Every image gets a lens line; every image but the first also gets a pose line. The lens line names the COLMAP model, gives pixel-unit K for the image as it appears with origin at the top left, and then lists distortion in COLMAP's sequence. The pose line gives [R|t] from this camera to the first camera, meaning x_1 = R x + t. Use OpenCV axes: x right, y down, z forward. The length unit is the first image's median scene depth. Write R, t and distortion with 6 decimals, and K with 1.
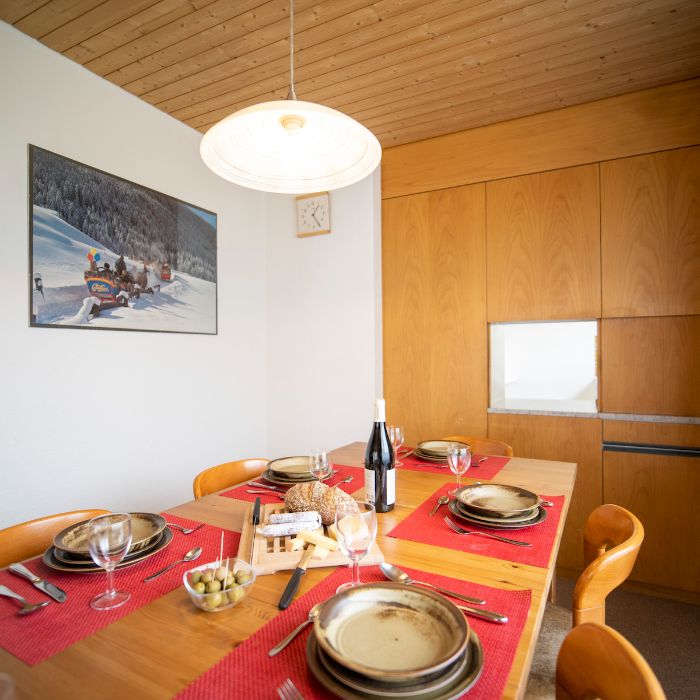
lens RADIAL K [[470.4, 0, 353.8], [0, 470.4, 350.7], [0, 0, 1]] dist [-0.007571, 0.003577]
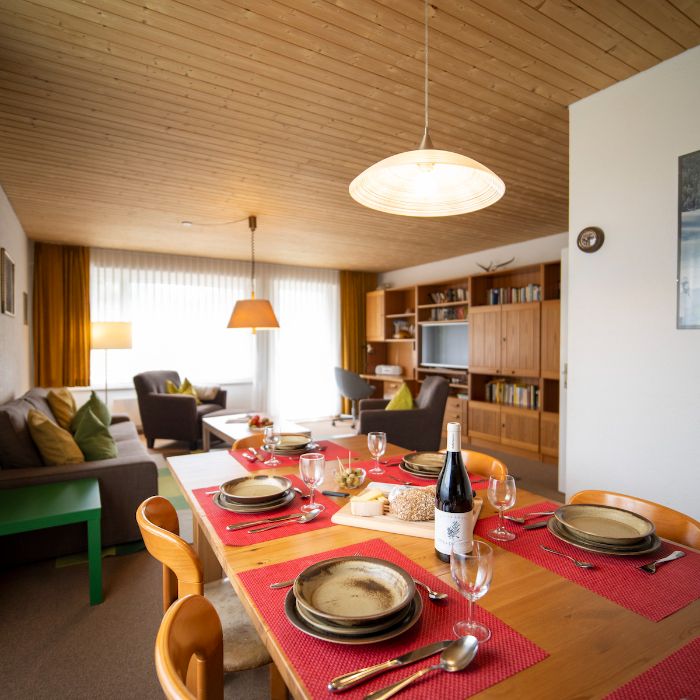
lens RADIAL K [[441.5, 0, 338.6], [0, 441.5, 352.5], [0, 0, 1]] dist [-0.002743, -0.000266]
pose [[-0.530478, 0.017489, -0.847519, 0.568315], [0.006922, 0.999843, 0.016300, -0.019100], [0.847671, 0.002781, -0.530515, 0.873198]]
